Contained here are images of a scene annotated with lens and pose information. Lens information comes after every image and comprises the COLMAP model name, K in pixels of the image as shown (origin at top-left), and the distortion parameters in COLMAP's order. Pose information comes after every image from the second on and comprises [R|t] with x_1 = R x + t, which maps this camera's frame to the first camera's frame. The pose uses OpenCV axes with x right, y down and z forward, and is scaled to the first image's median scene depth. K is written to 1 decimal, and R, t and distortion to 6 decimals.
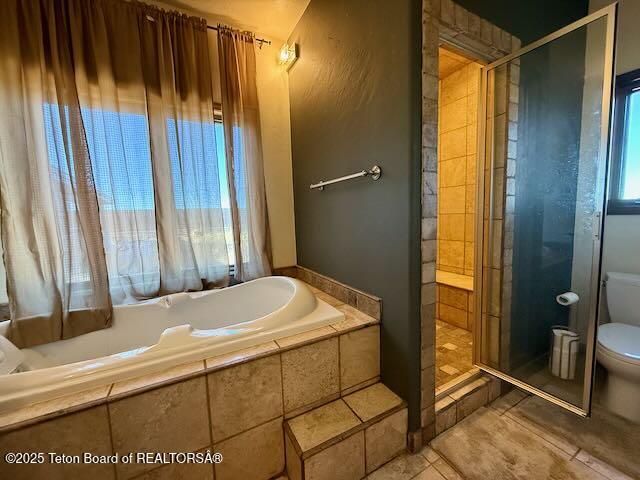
lens RADIAL K [[256.9, 0, 319.0], [0, 256.9, 239.6], [0, 0, 1]] dist [0.000057, 0.000375]
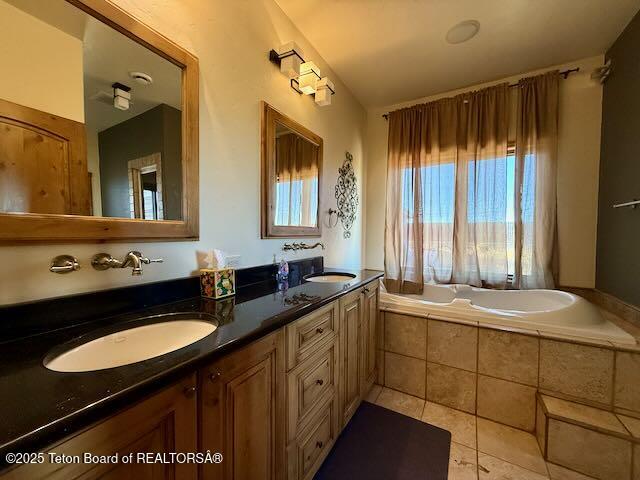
lens RADIAL K [[256.9, 0, 319.0], [0, 256.9, 239.6], [0, 0, 1]] dist [0.000057, 0.000375]
pose [[0.529325, 0.064732, -0.845946, 0.219847], [-0.110194, 0.993885, 0.007102, 0.036690], [0.841233, 0.089458, 0.533221, -0.459599]]
